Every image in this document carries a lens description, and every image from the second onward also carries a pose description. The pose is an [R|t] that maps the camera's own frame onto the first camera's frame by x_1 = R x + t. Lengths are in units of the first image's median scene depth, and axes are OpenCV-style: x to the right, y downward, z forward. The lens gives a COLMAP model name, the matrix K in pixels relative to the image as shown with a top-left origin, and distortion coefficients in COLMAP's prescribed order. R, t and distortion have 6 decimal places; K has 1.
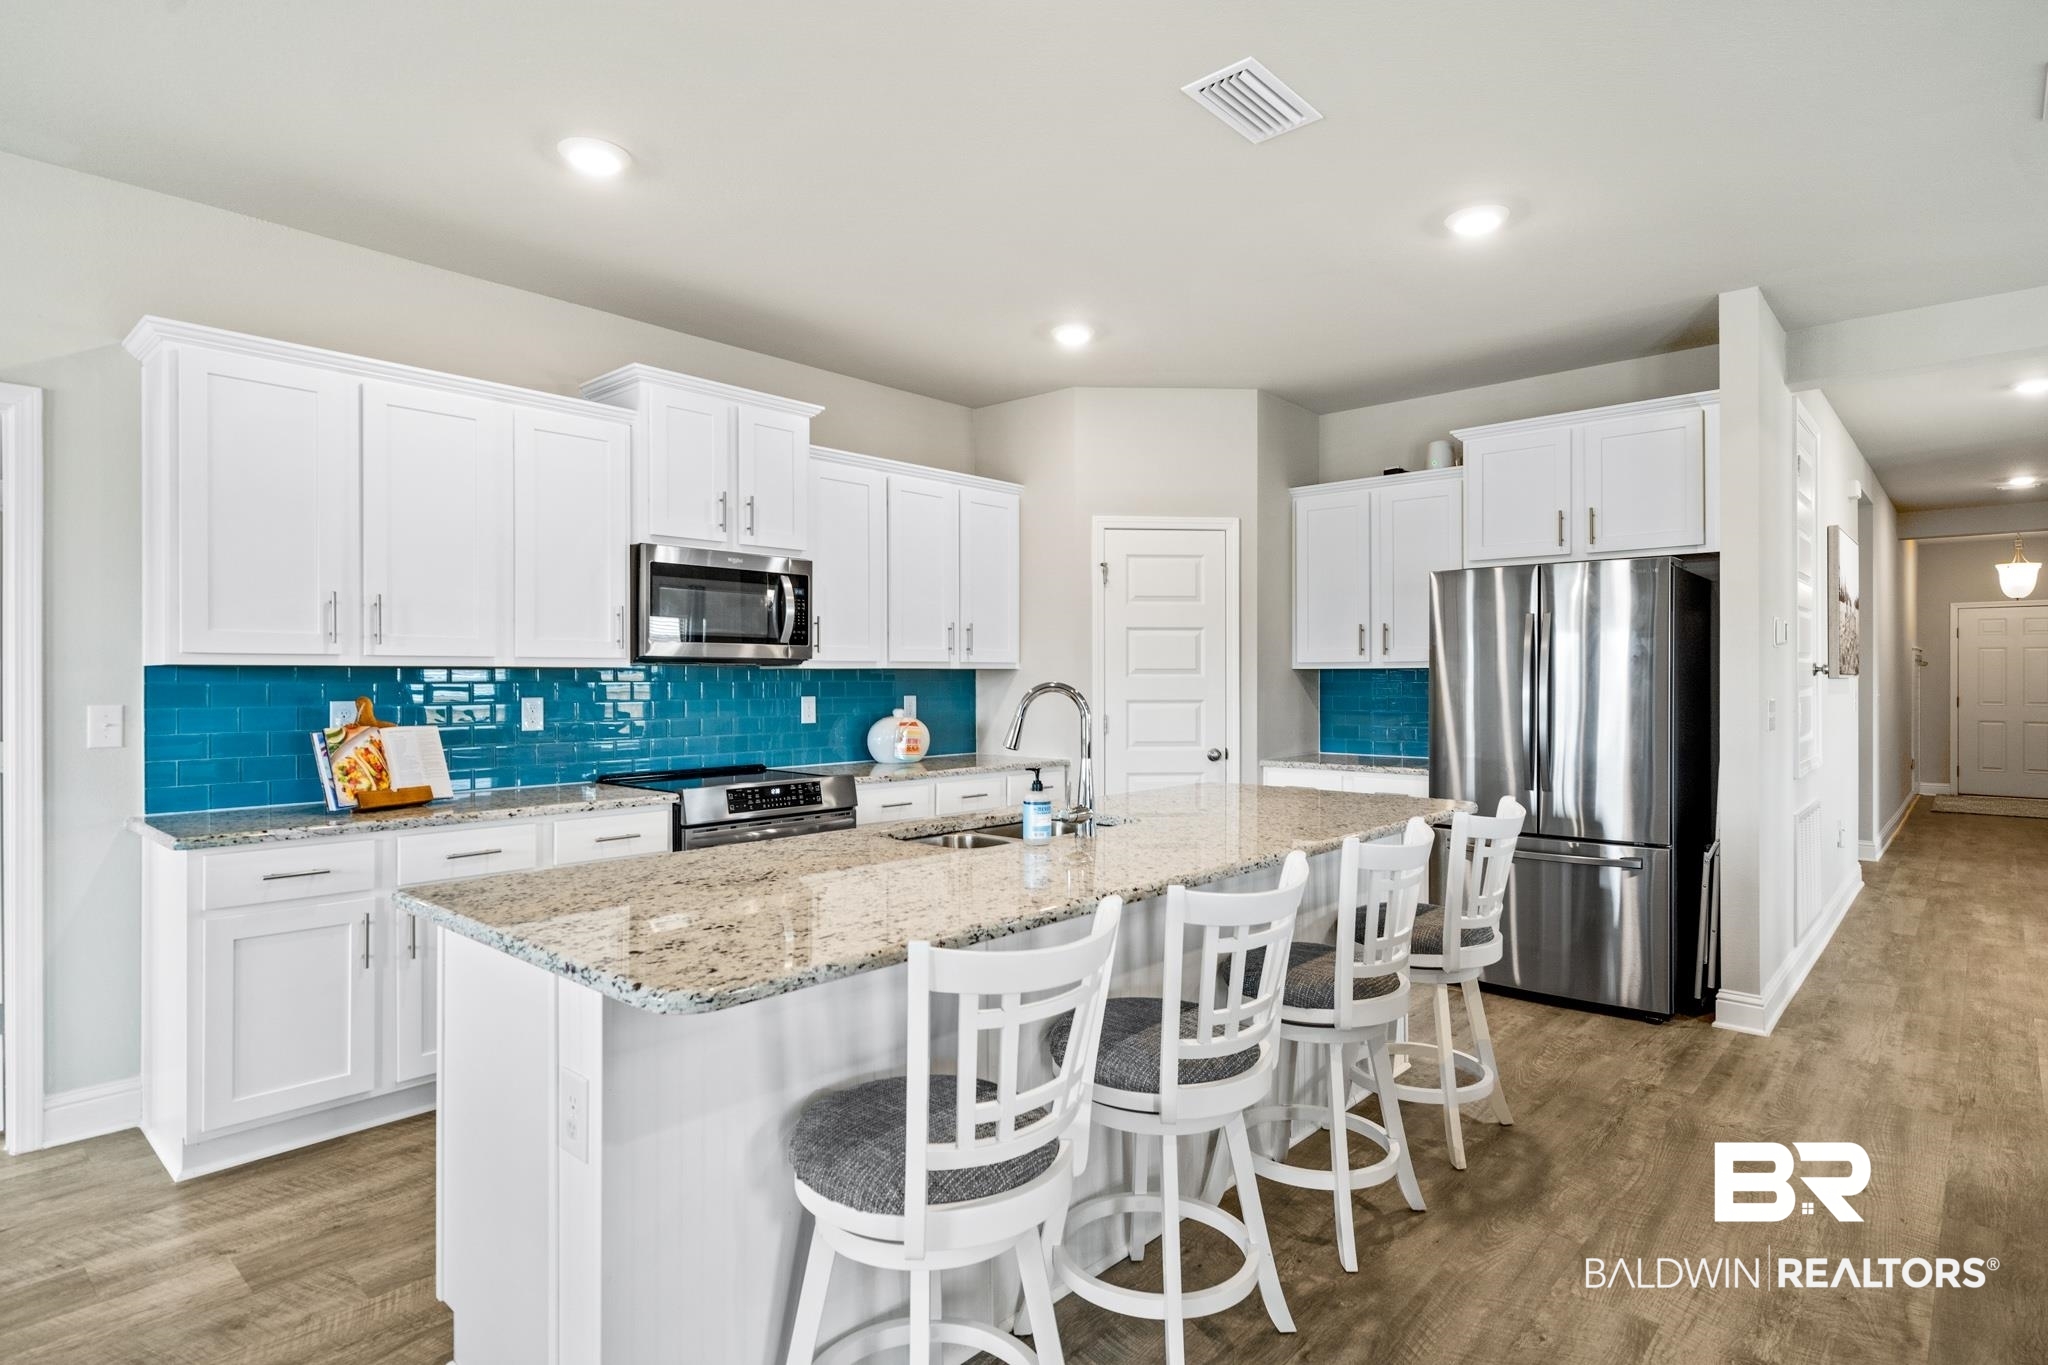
lens RADIAL K [[1075.4, 0, 1027.0], [0, 1075.4, 670.8], [0, 0, 1]] dist [0.002809, 0.000491]
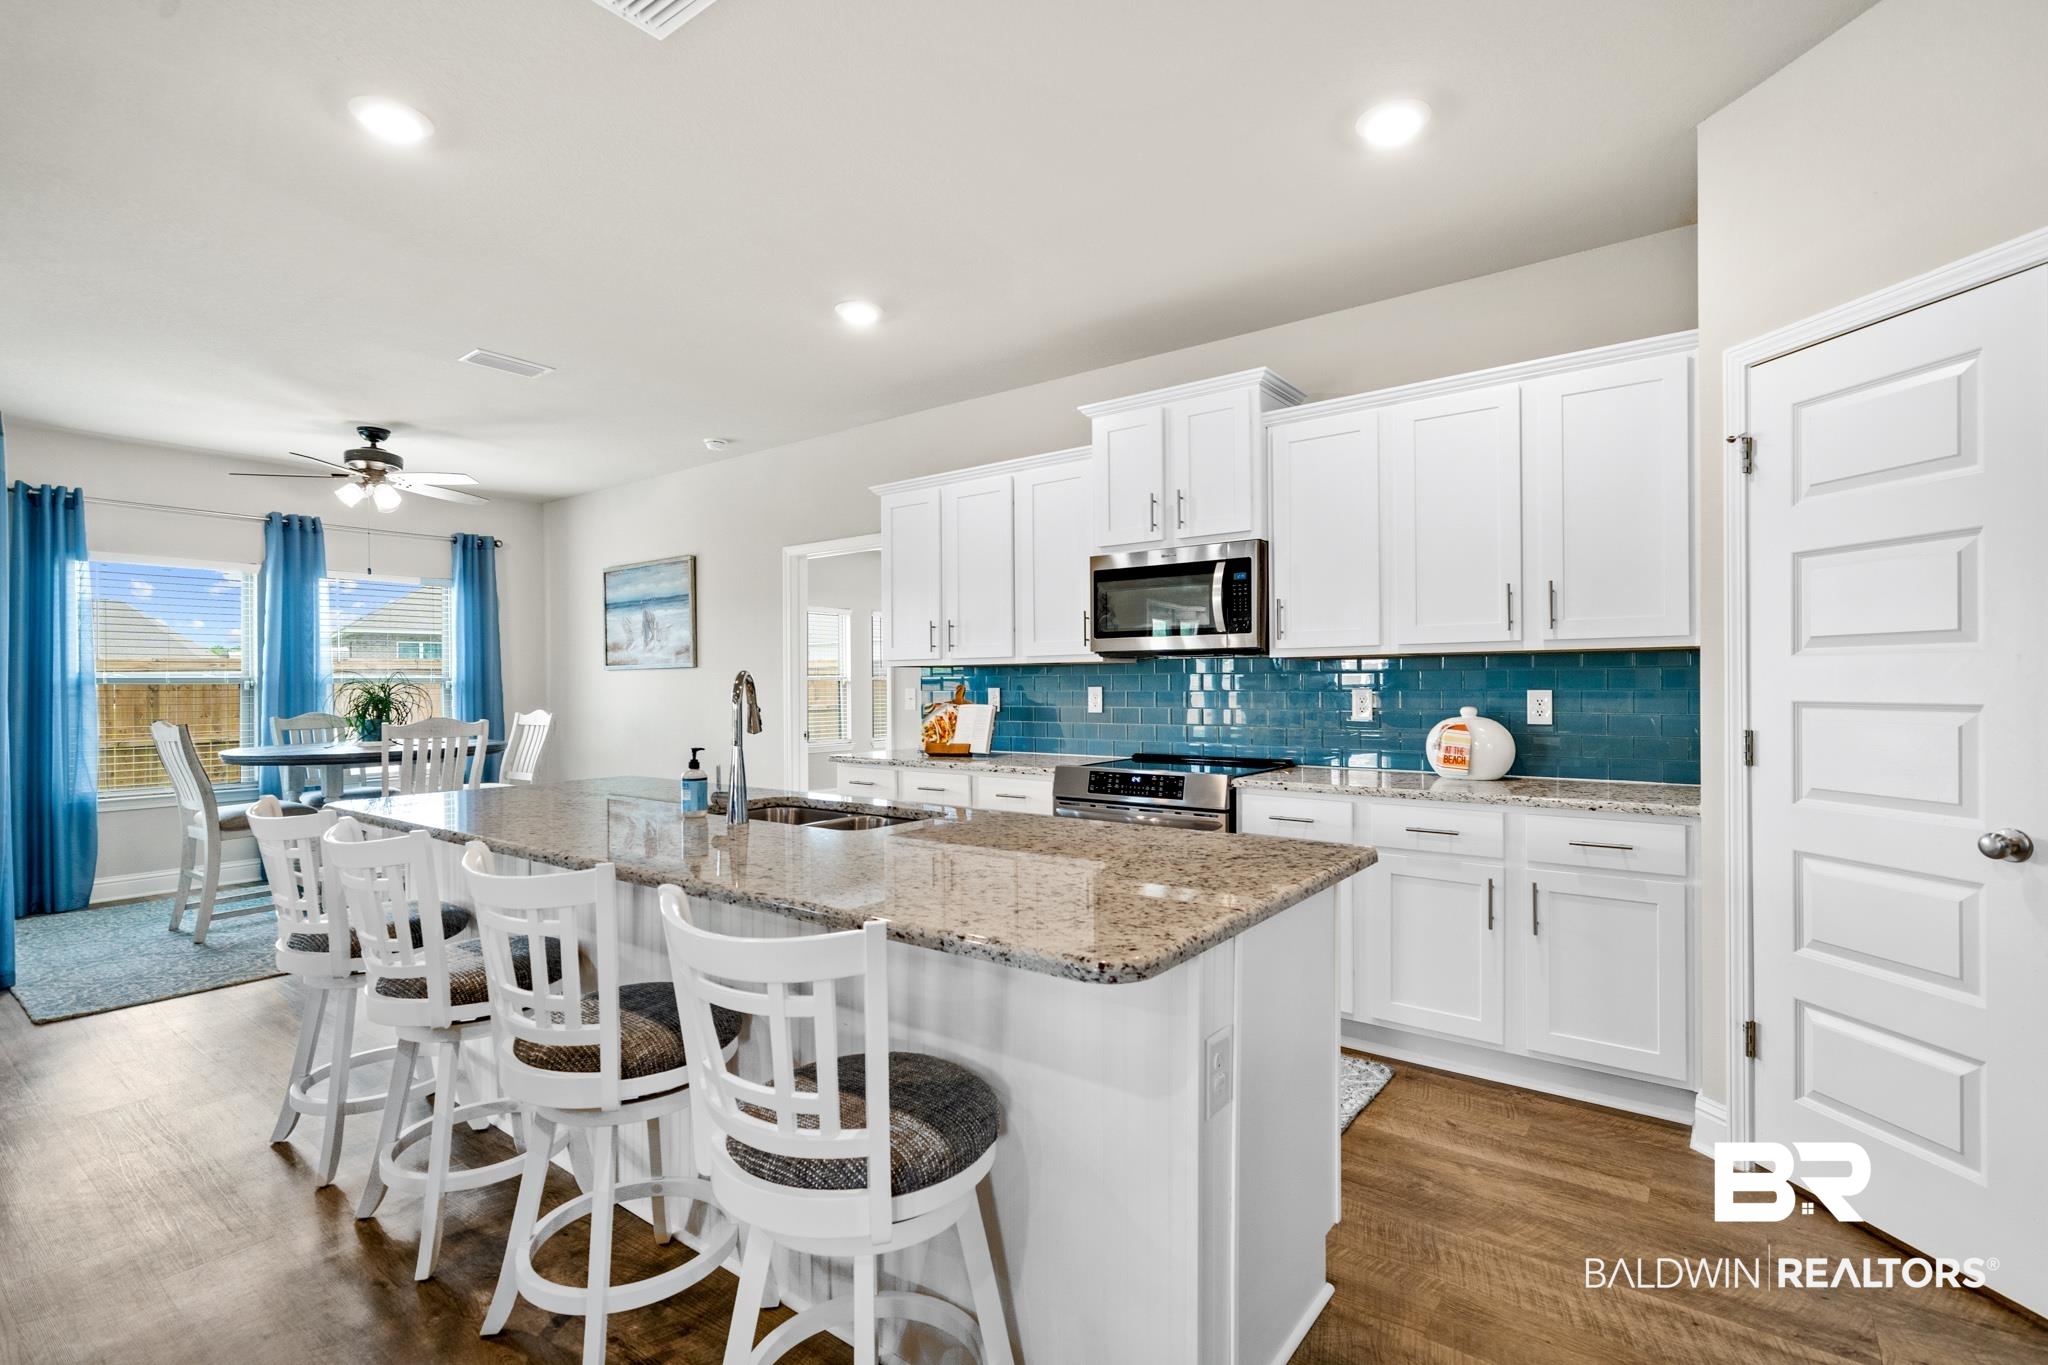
lens RADIAL K [[955.6, 0, 1022.7], [0, 955.6, 690.4], [0, 0, 1]] dist [0.000392, 0.000140]
pose [[0.085177, 0.008121, -0.996333, 0.596537], [0.014079, 0.999857, 0.009353, 0.015419], [0.996266, -0.014824, 0.085050, 0.733242]]
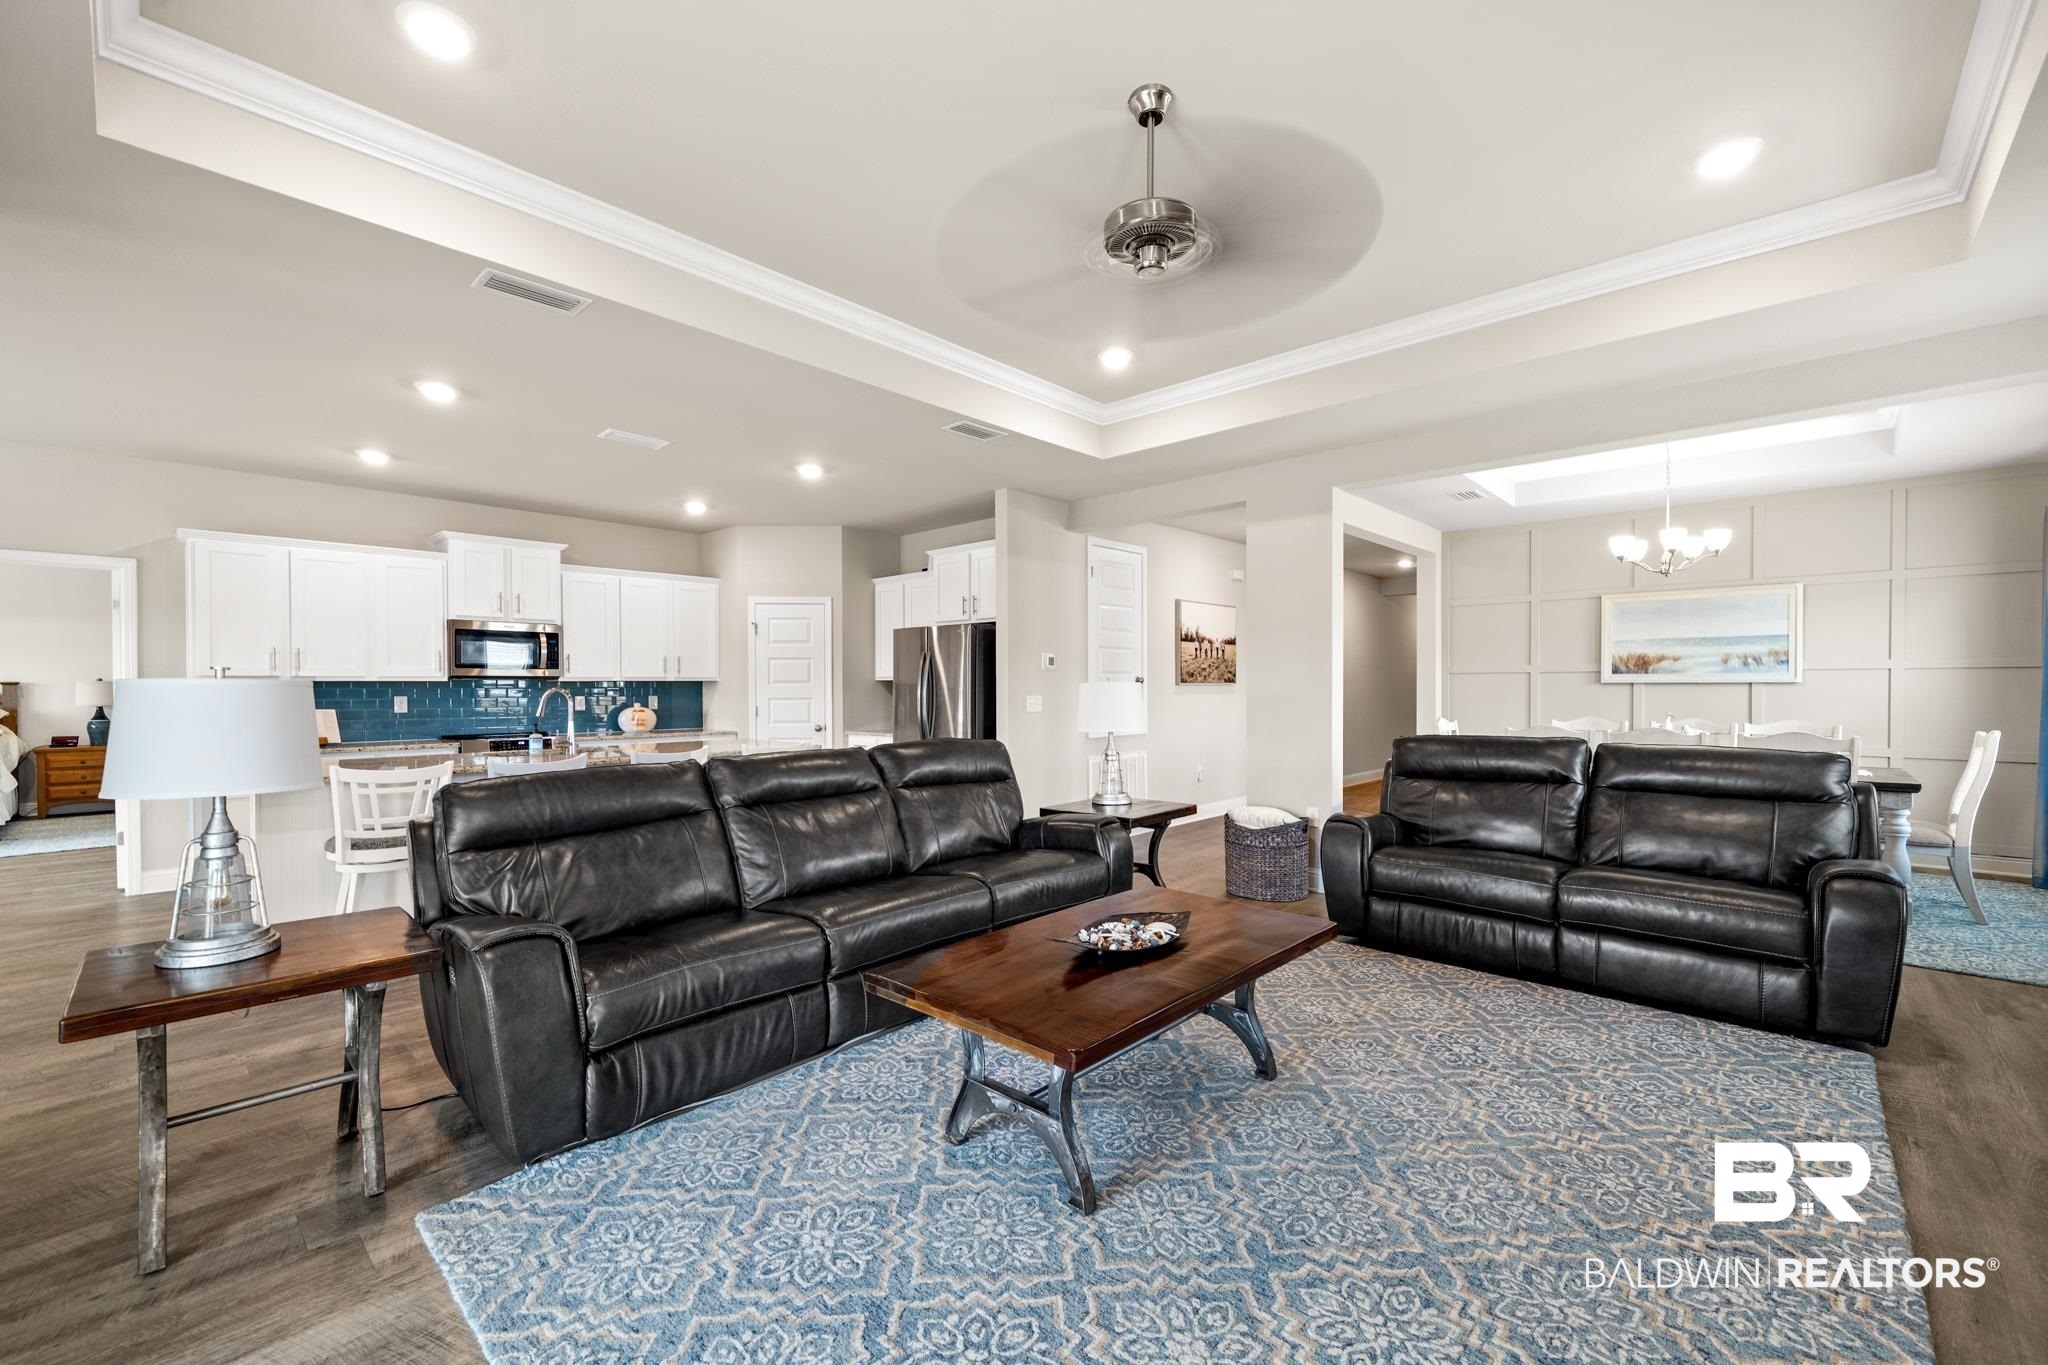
lens RADIAL K [[837.9, 0, 1017.5], [0, 837.9, 686.4], [0, 0, 1]] dist [0.001411, 0.000573]
pose [[0.999823, -0.001425, -0.018740, 0.646856], [0.001569, 0.999969, 0.007694, -0.003380], [0.018729, -0.007722, 0.999795, -0.487697]]
